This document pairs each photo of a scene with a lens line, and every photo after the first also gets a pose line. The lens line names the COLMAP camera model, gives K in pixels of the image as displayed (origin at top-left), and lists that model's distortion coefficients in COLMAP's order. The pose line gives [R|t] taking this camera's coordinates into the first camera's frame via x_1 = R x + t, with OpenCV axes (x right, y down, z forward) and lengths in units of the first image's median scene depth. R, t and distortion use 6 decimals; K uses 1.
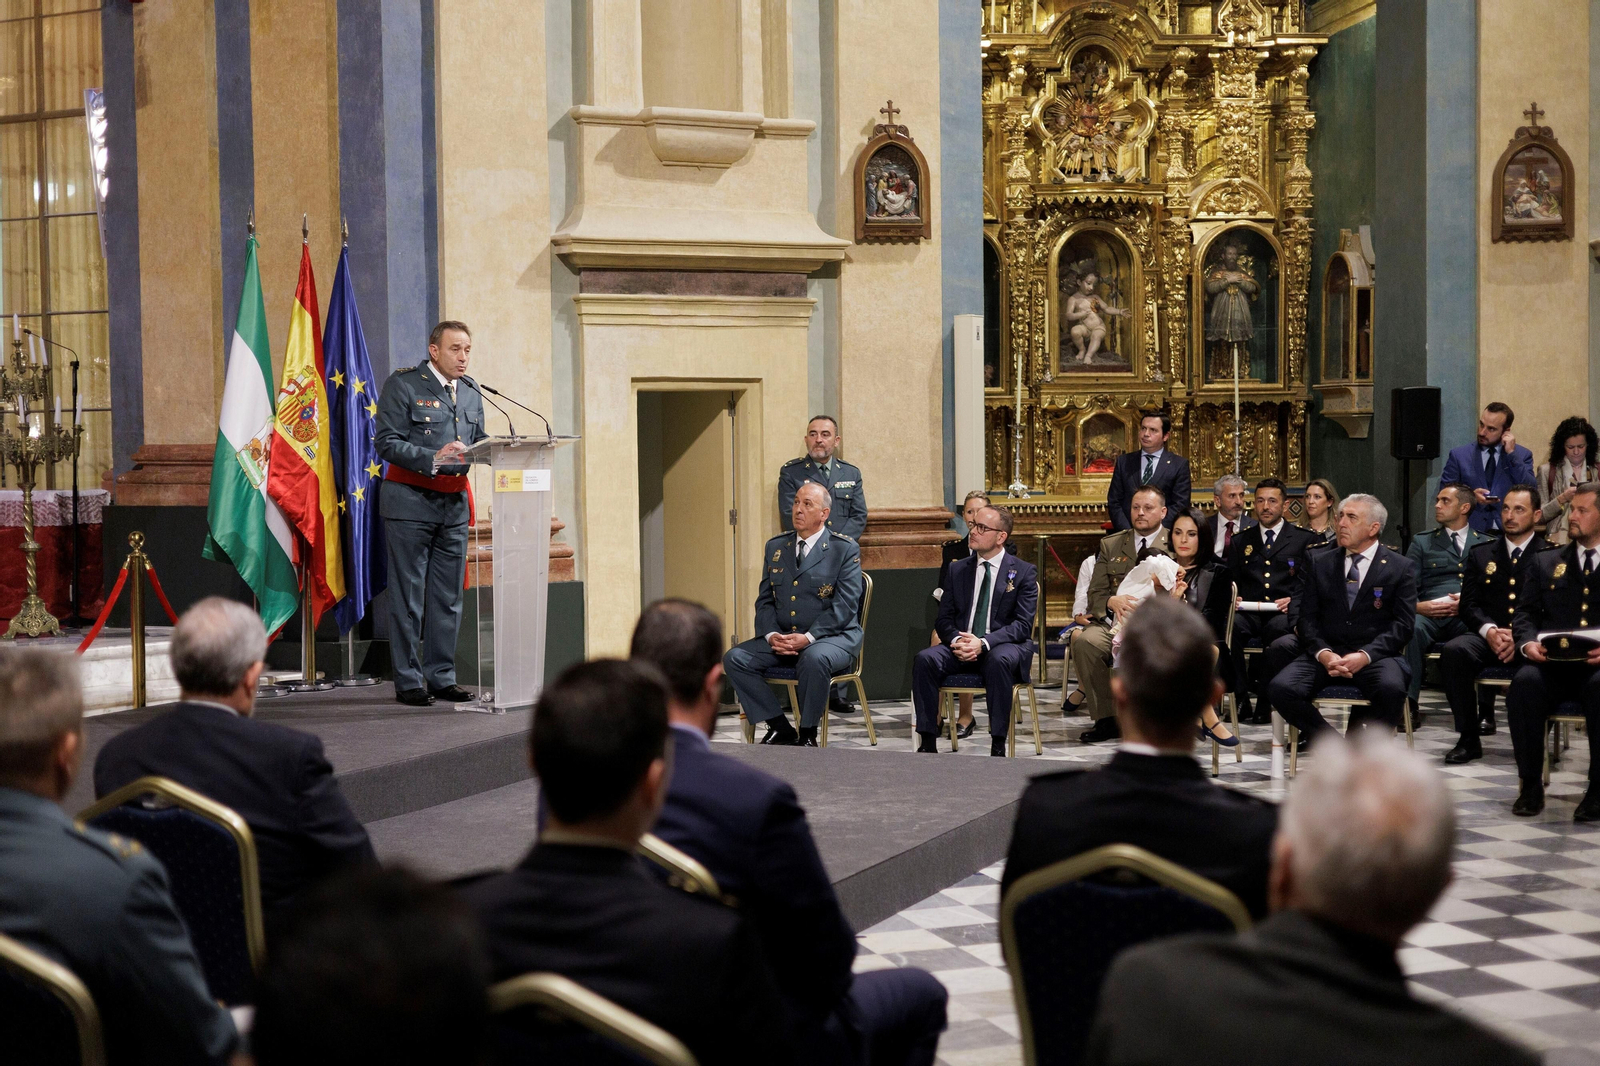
lens RADIAL K [[2197.0, 0, 799.2], [0, 2197.0, 529.7], [0, 0, 1]] dist [0.014493, 0.033925]
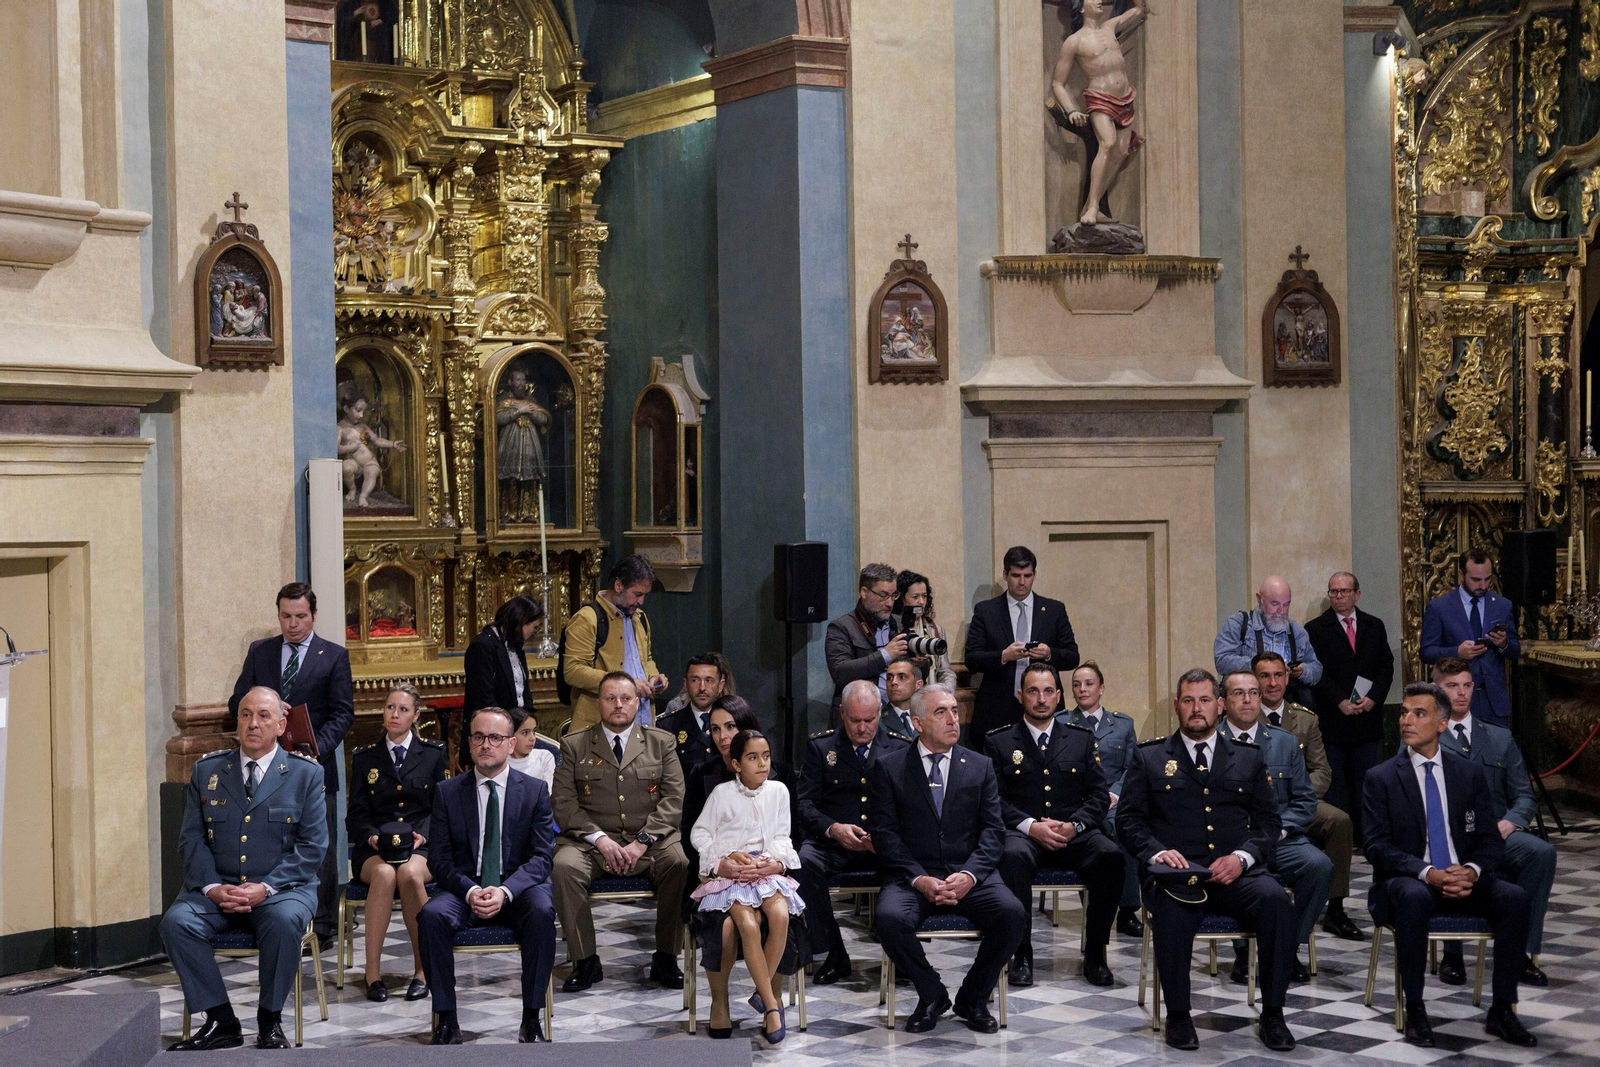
lens RADIAL K [[2410.4, 0, 734.5], [0, 2410.4, 535.7], [0, 0, 1]] dist [-0.001007, 0.121164]
pose [[0.893059, -0.007102, 0.449885, -0.188140], [0.025228, 0.999093, -0.034310, -0.034627], [-0.449233, 0.041991, 0.892427, 0.135538]]
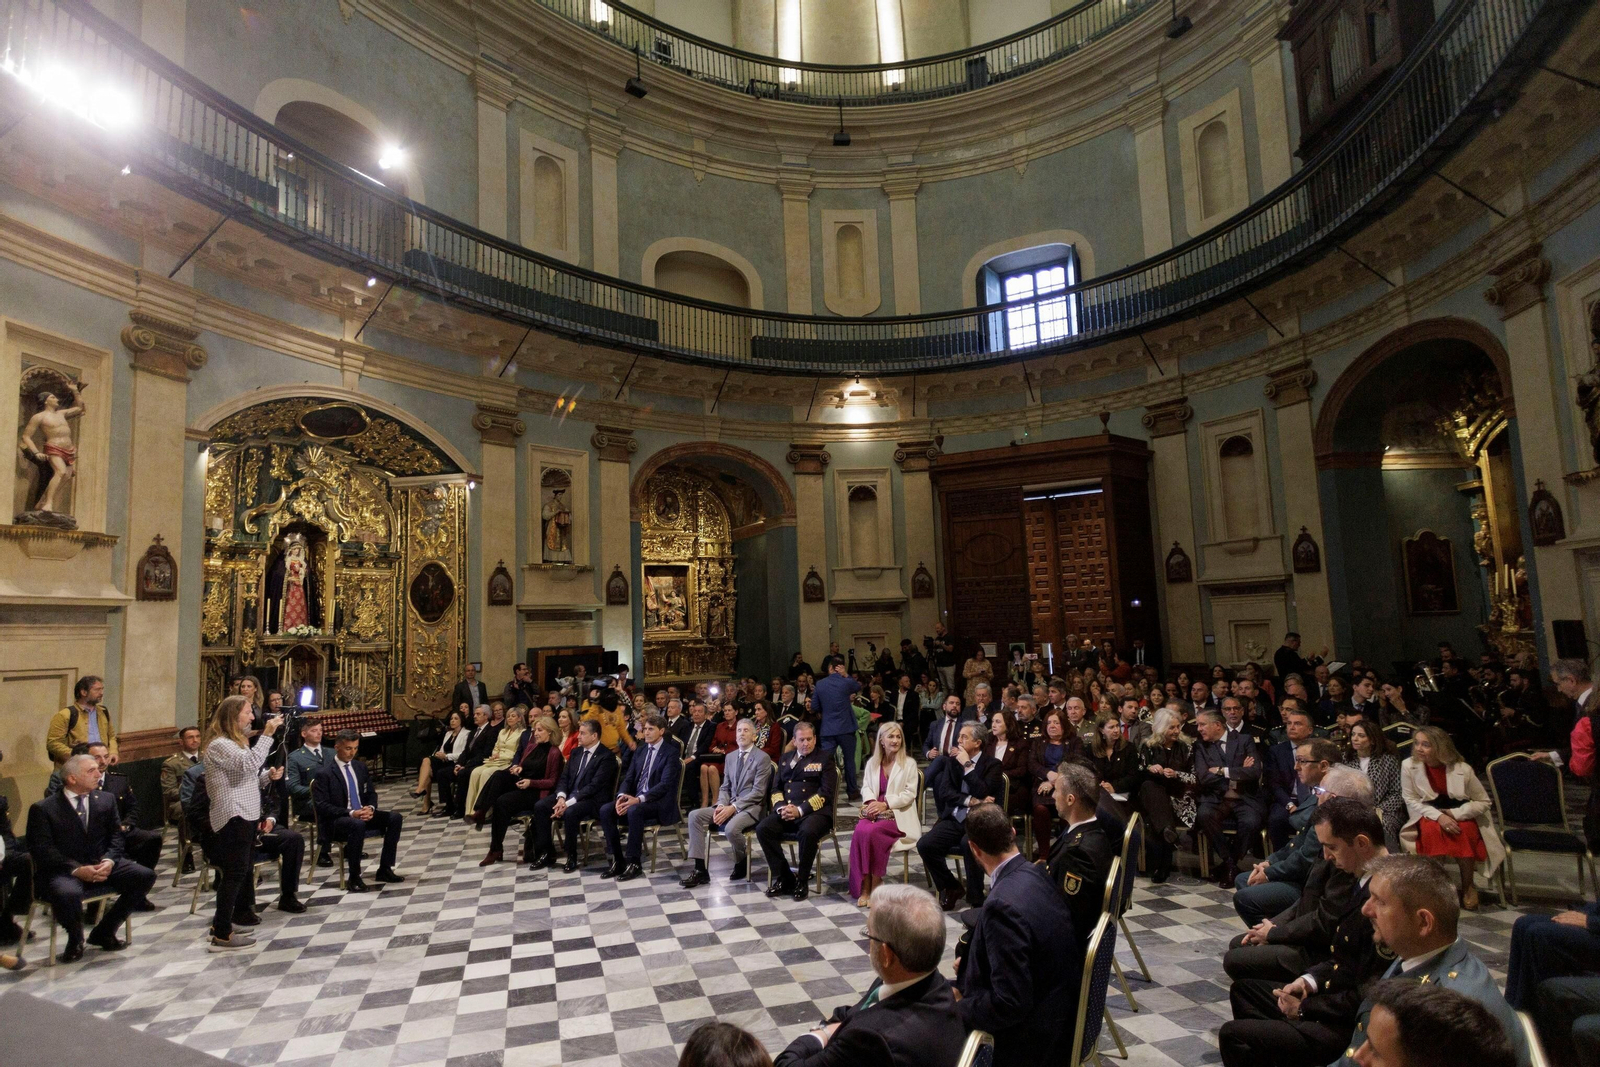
lens RADIAL K [[887.9, 0, 796.2], [0, 887.9, 534.2], [0, 0, 1]] dist [0.025656, -0.011335]
pose [[0.053275, 0.124666, 0.990768, -0.280258], [0.079728, 0.988478, -0.128665, -0.038219], [-0.995392, 0.085846, 0.042721, 0.344401]]
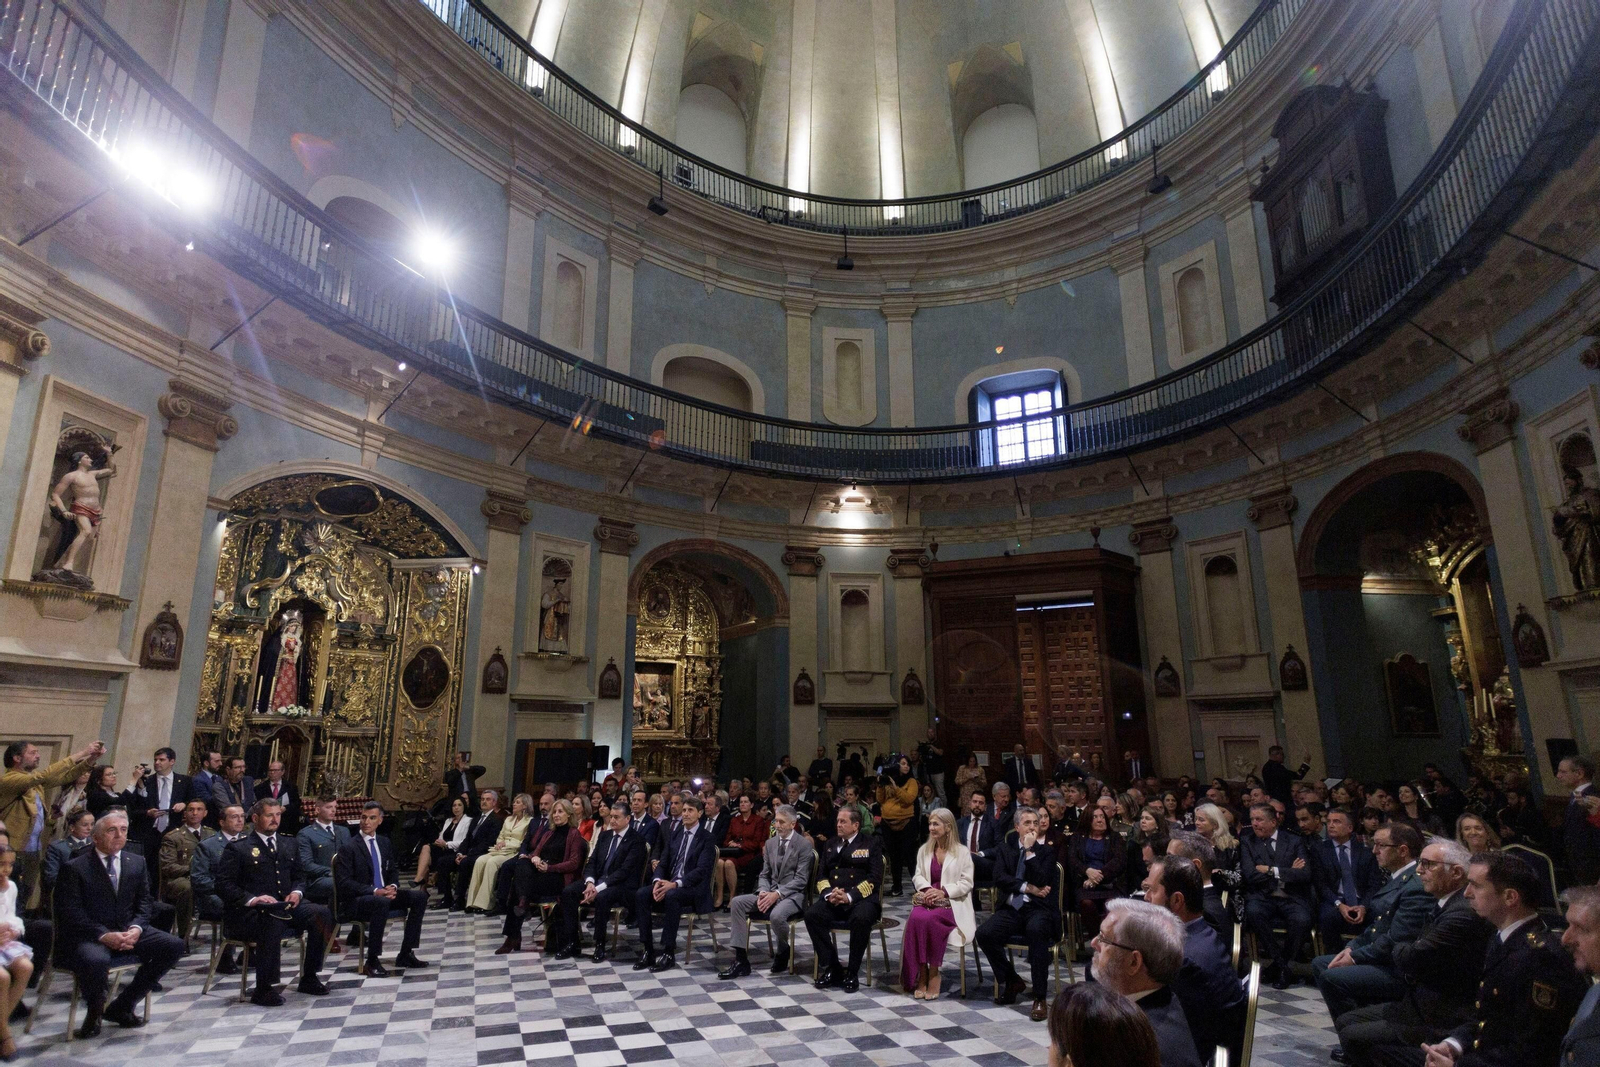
lens RADIAL K [[887.9, 0, 796.2], [0, 887.9, 534.2], [0, 0, 1]] dist [0.025656, -0.011335]
pose [[-0.001237, 0.249696, 0.968324, -0.293850], [0.047214, 0.967259, -0.249361, -0.020709], [-0.998884, 0.045410, -0.012986, 0.407261]]
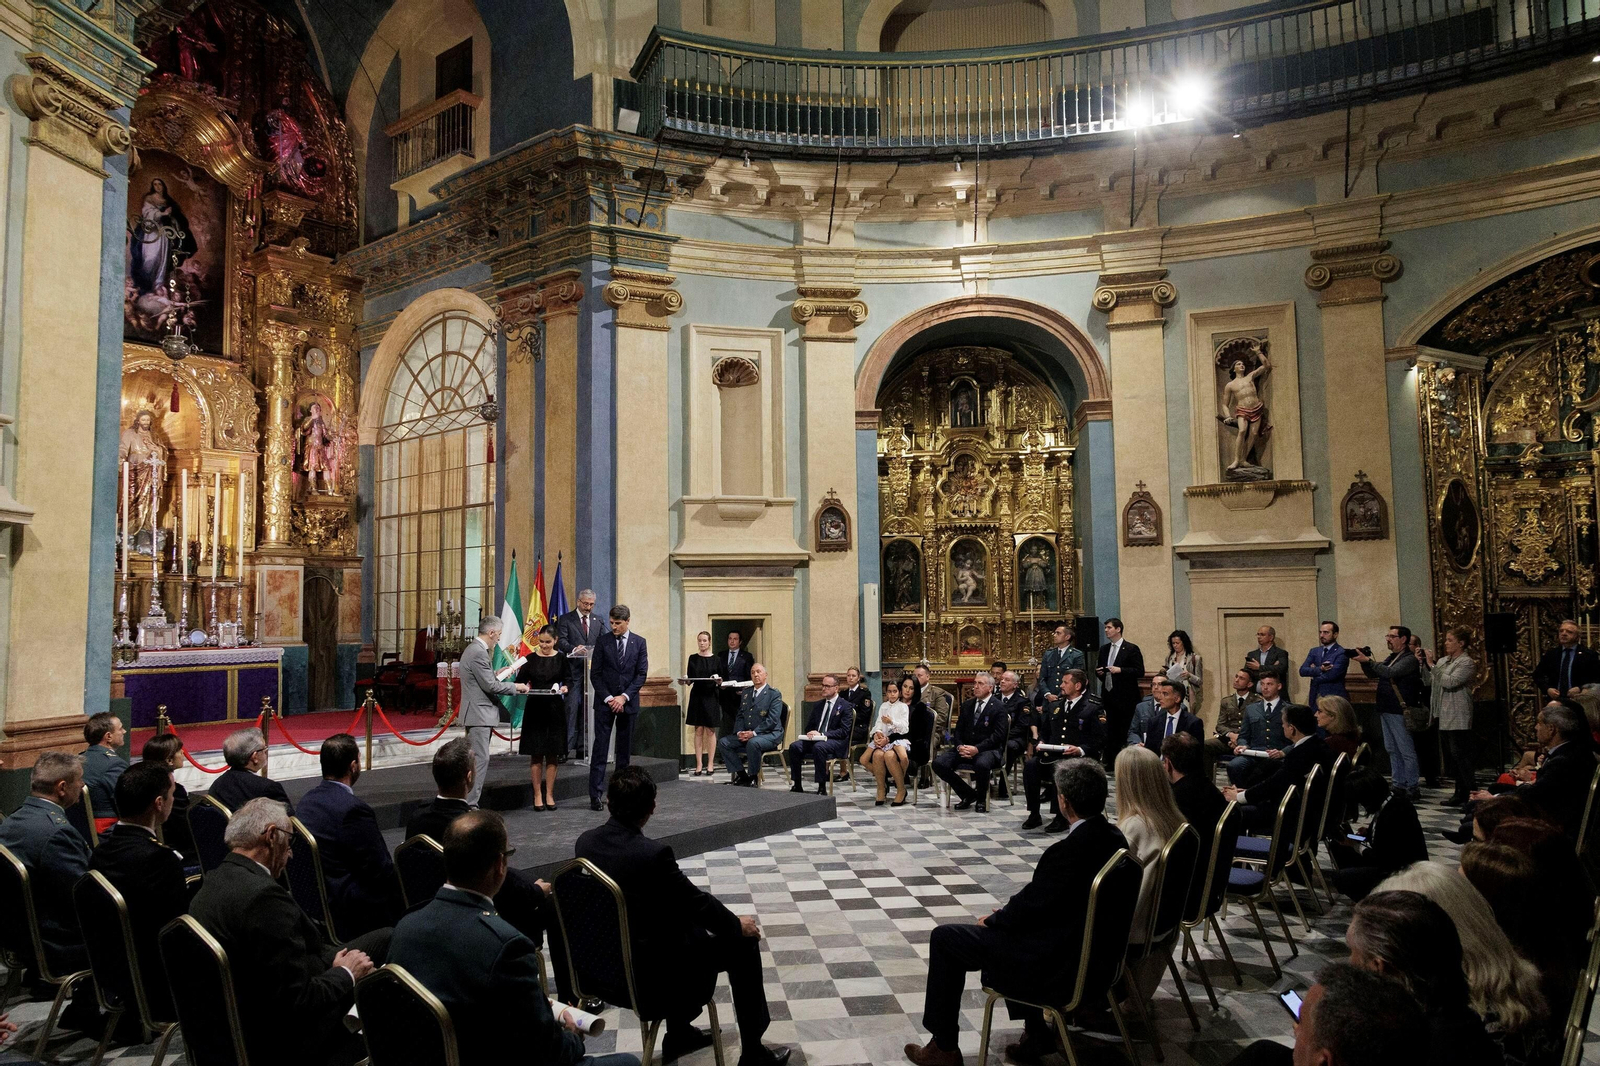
lens RADIAL K [[1093.6, 0, 804.9], [0, 1093.6, 535.6], [0, 0, 1]] dist [0.018972, 0.000264]
pose [[0.979443, -0.016624, -0.201034, 0.229965], [-0.007327, 0.993009, -0.117810, -0.016786], [0.201587, 0.116861, 0.972474, -0.071639]]
